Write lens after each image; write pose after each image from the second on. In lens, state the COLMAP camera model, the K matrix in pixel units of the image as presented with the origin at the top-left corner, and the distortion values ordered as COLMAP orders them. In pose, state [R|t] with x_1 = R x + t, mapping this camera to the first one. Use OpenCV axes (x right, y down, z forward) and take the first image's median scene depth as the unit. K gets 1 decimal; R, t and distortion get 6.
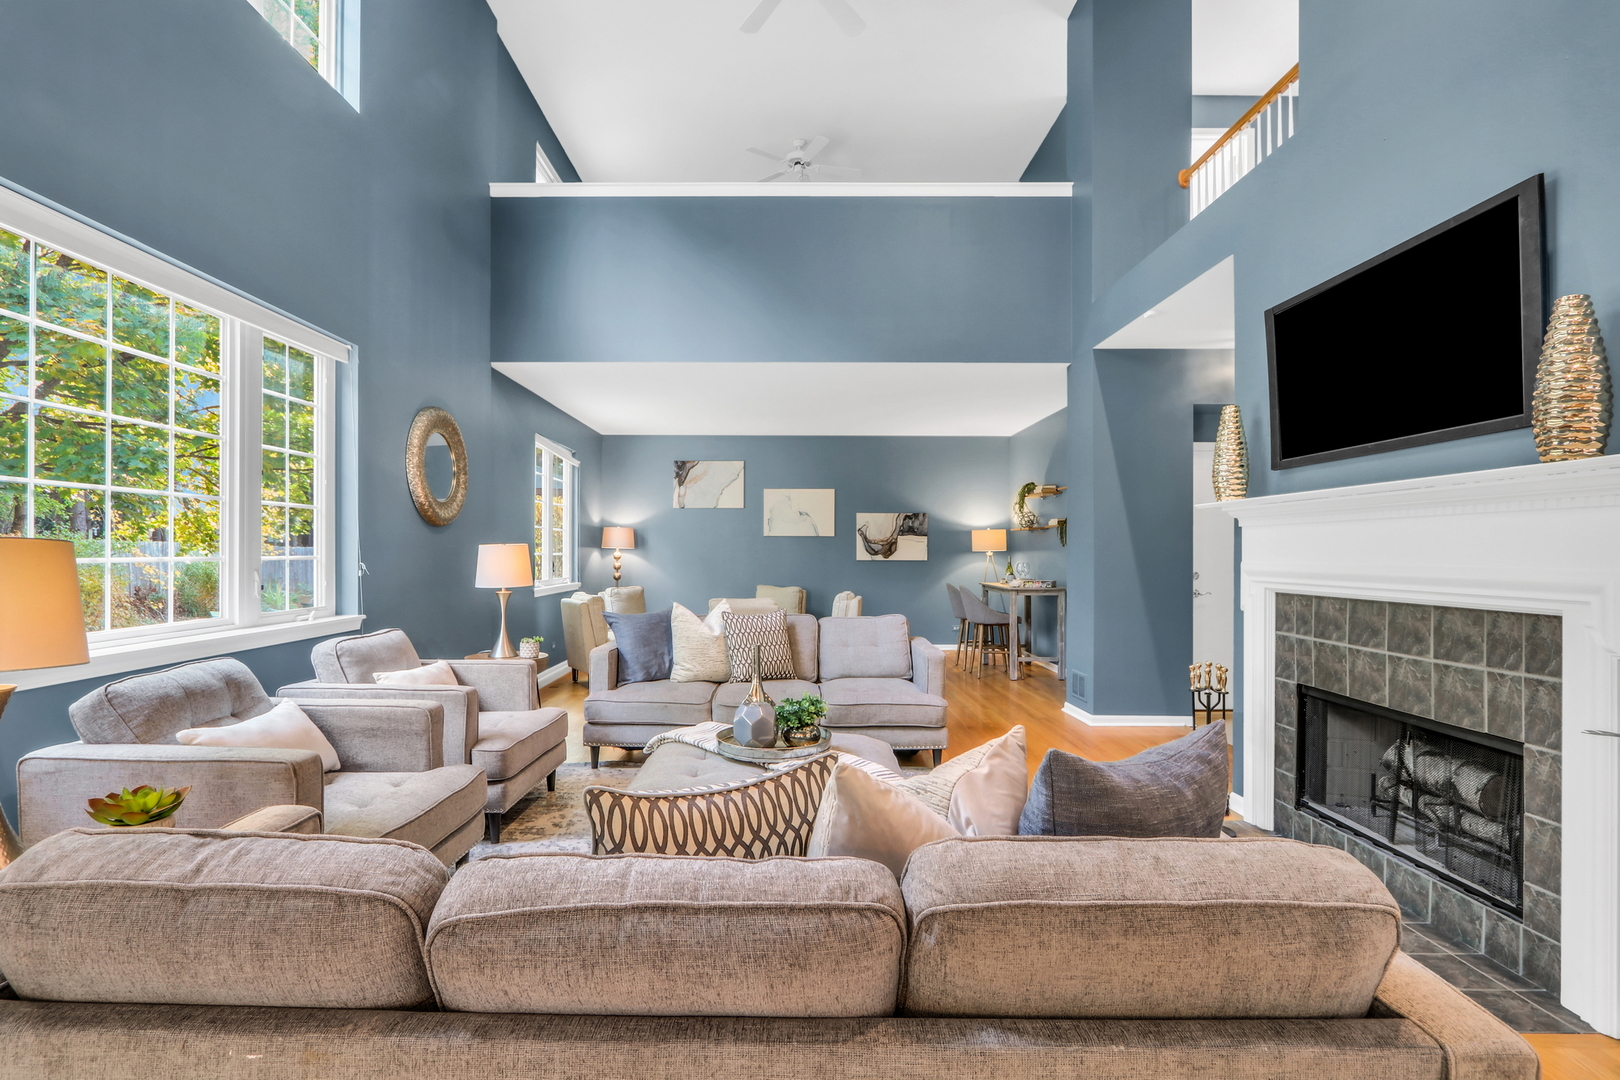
lens RADIAL K [[784.7, 0, 781.7], [0, 784.7, 551.0], [0, 0, 1]] dist [-0.000069, 0.000032]
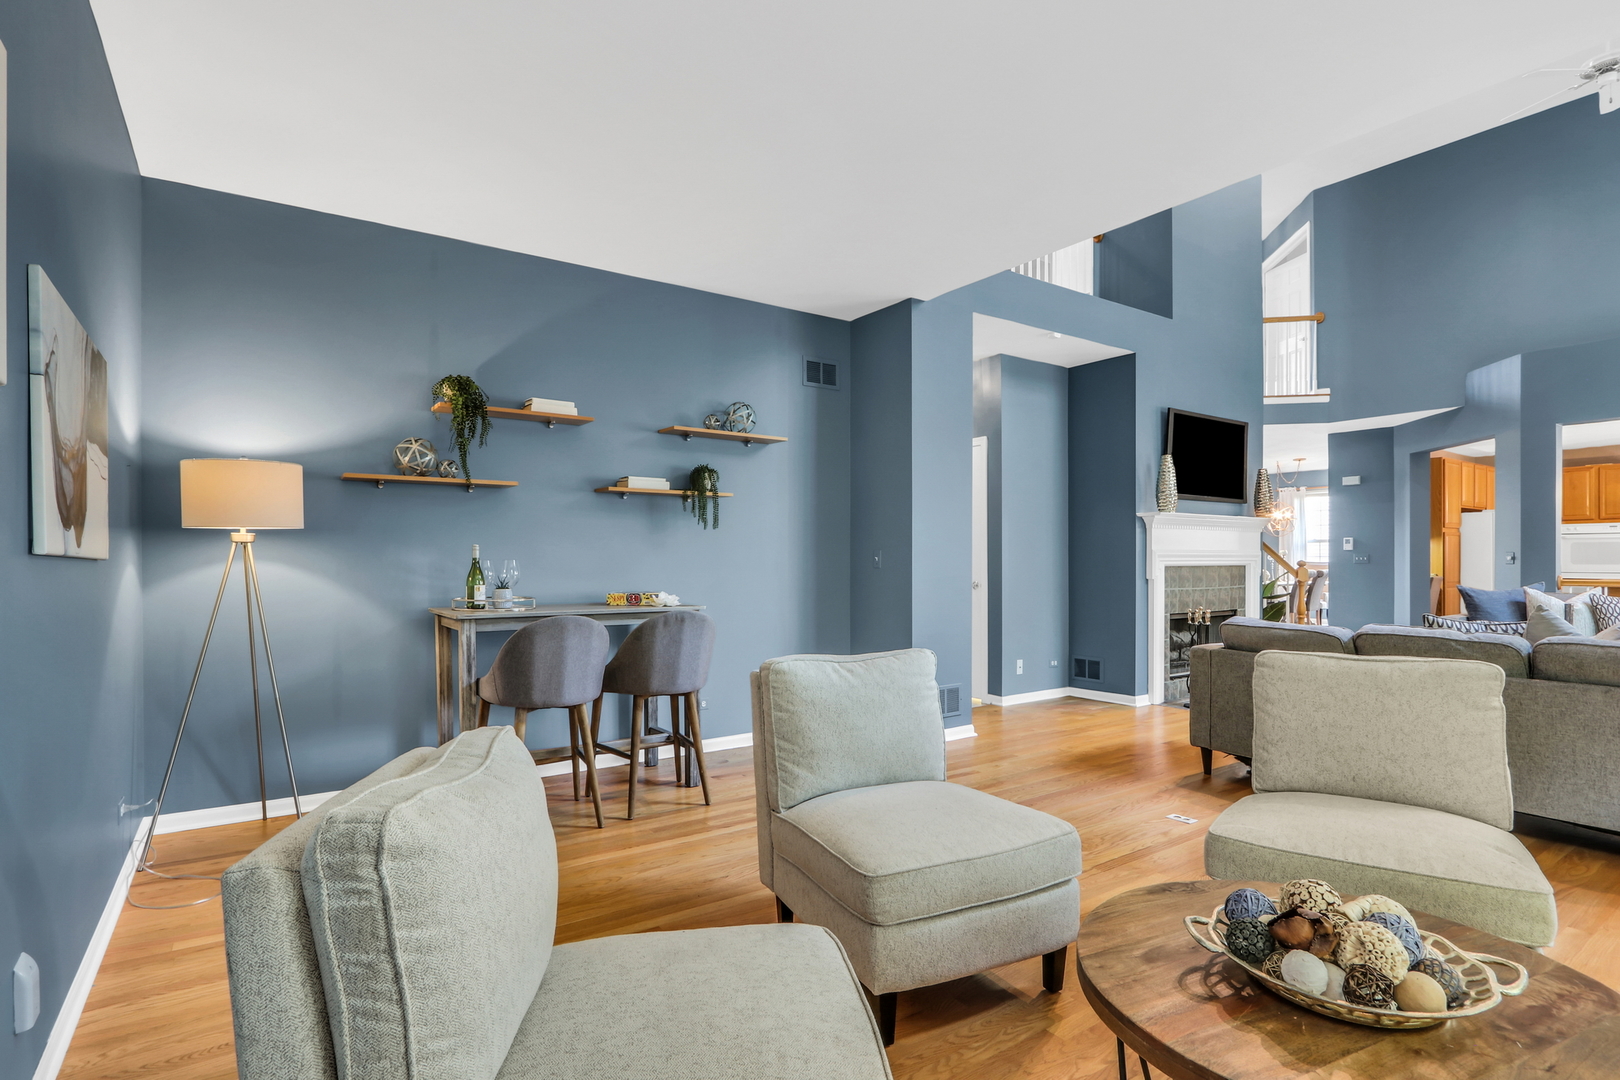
lens RADIAL K [[791.0, 0, 805.2], [0, 791.0, 562.7], [0, 0, 1]] dist [-0.000719, -0.000367]
pose [[-0.578333, -0.005189, 0.815785, -0.278313], [-0.000186, 0.999981, 0.006229, 0.025314], [-0.815801, 0.003450, -0.578322, 2.067260]]
